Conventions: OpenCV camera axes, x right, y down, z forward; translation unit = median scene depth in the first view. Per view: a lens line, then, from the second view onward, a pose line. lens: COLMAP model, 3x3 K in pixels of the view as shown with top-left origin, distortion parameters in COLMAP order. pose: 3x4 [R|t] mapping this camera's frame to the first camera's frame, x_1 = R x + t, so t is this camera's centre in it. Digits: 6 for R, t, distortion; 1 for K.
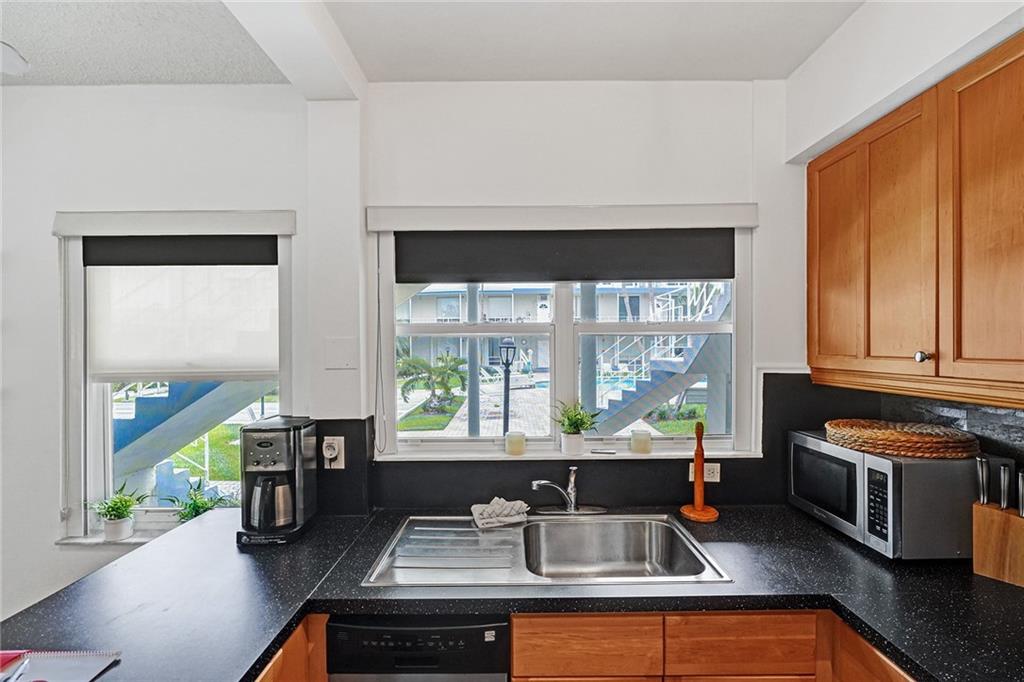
lens RADIAL K [[475.7, 0, 509.0], [0, 475.7, 347.6], [0, 0, 1]] dist [-0.007899, 0.001979]
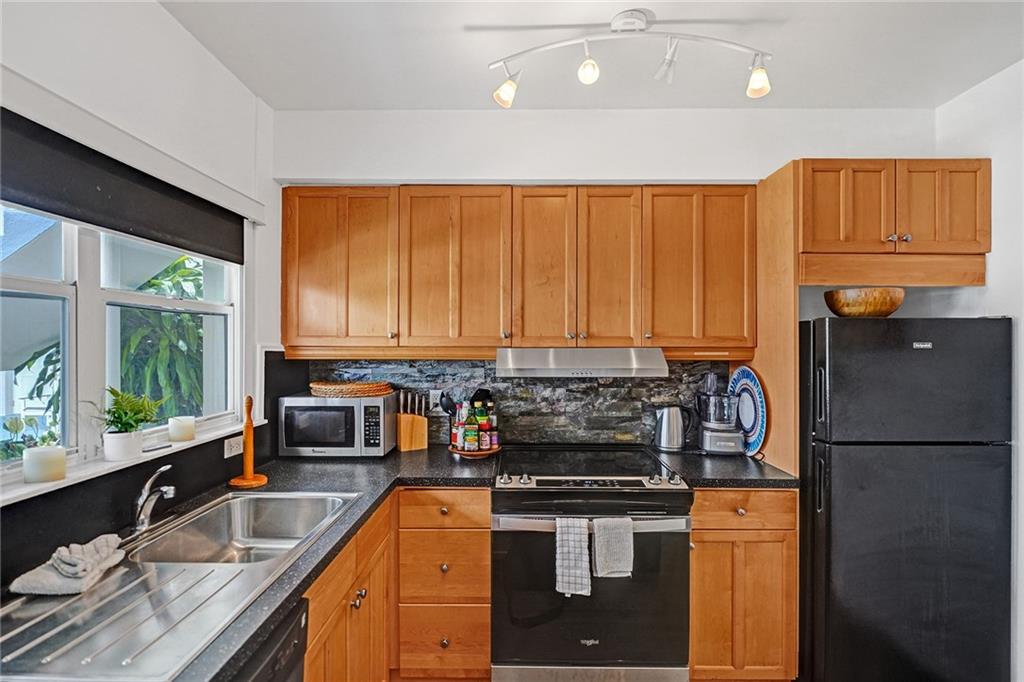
lens RADIAL K [[475.7, 0, 515.3], [0, 475.7, 342.3], [0, 0, 1]] dist [-0.007899, 0.001979]
pose [[0.004582, 0.012286, 0.999914, -0.699809], [0.001178, 0.999924, -0.012292, 0.051747], [-0.999989, 0.001235, 0.004567, 0.415468]]
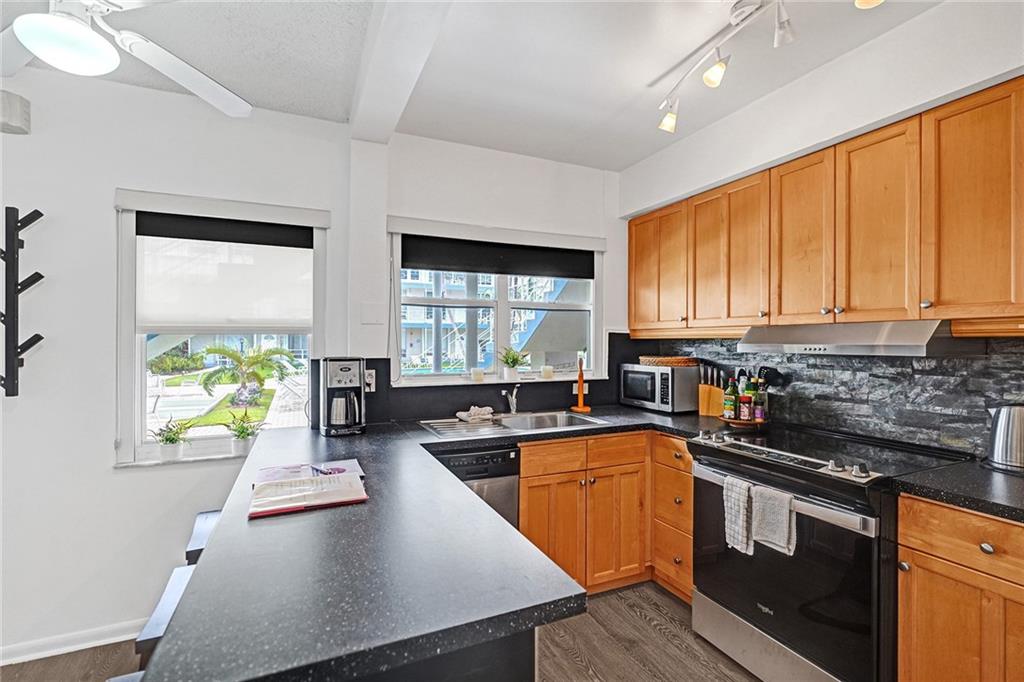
lens RADIAL K [[475.7, 0, 509.2], [0, 475.7, 336.7], [0, 0, 1]] dist [-0.007899, 0.001979]
pose [[0.911886, 0.013346, 0.410226, -0.611097], [-0.007419, 0.999844, -0.016036, 0.111944], [-0.410376, 0.011580, 0.911843, -0.549002]]
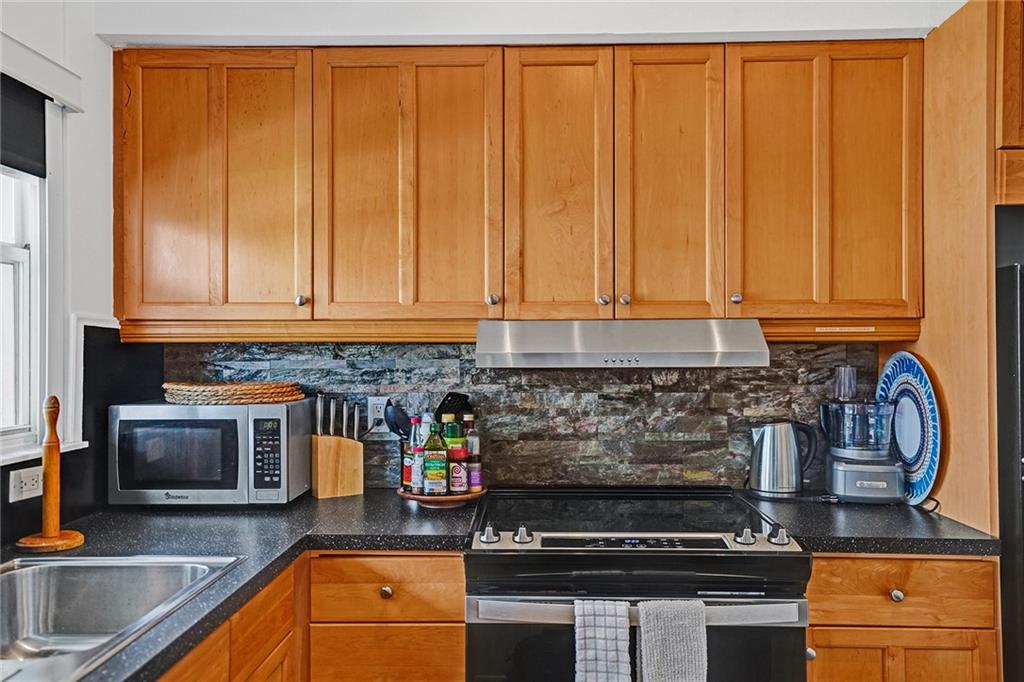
lens RADIAL K [[801.6, 0, 519.1], [0, 801.6, 342.6], [0, 0, 1]] dist [0.014117, 0.028271]
pose [[0.019302, 0.018764, 0.999638, -0.692713], [0.005177, 0.999809, -0.018867, 0.114806], [-0.999800, 0.005540, 0.019201, 0.379273]]
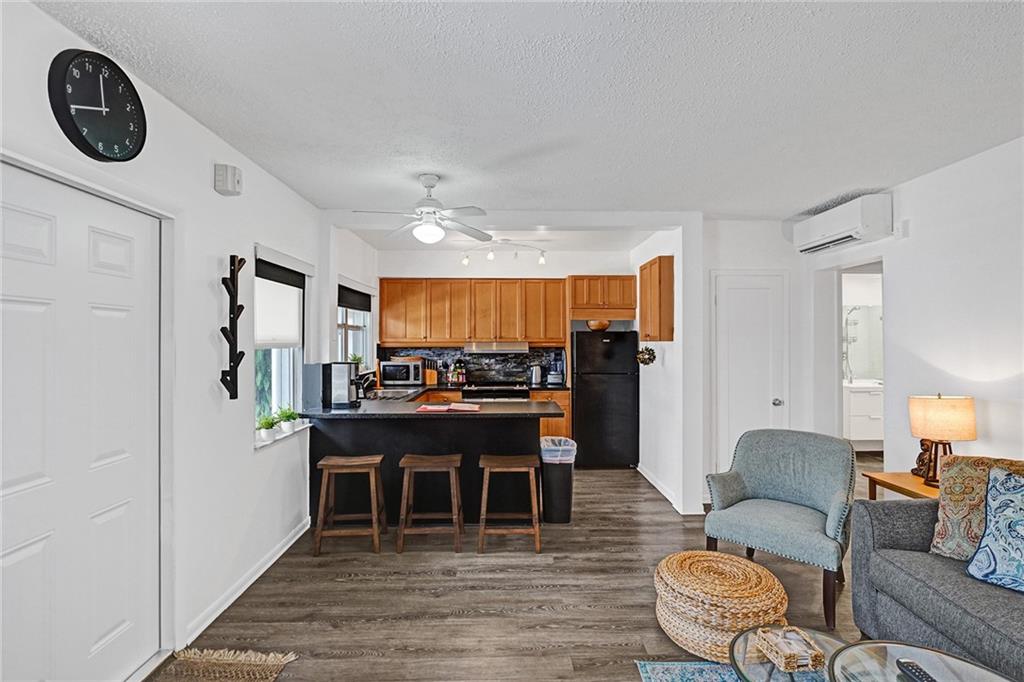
lens RADIAL K [[475.7, 0, 513.6], [0, 475.7, 341.0], [0, 0, 1]] dist [-0.007899, 0.001979]
pose [[-0.020075, 0.009803, 0.999750, -2.863692], [0.005239, 0.999939, -0.009700, 0.078669], [-0.999785, 0.005043, -0.020126, 0.183470]]
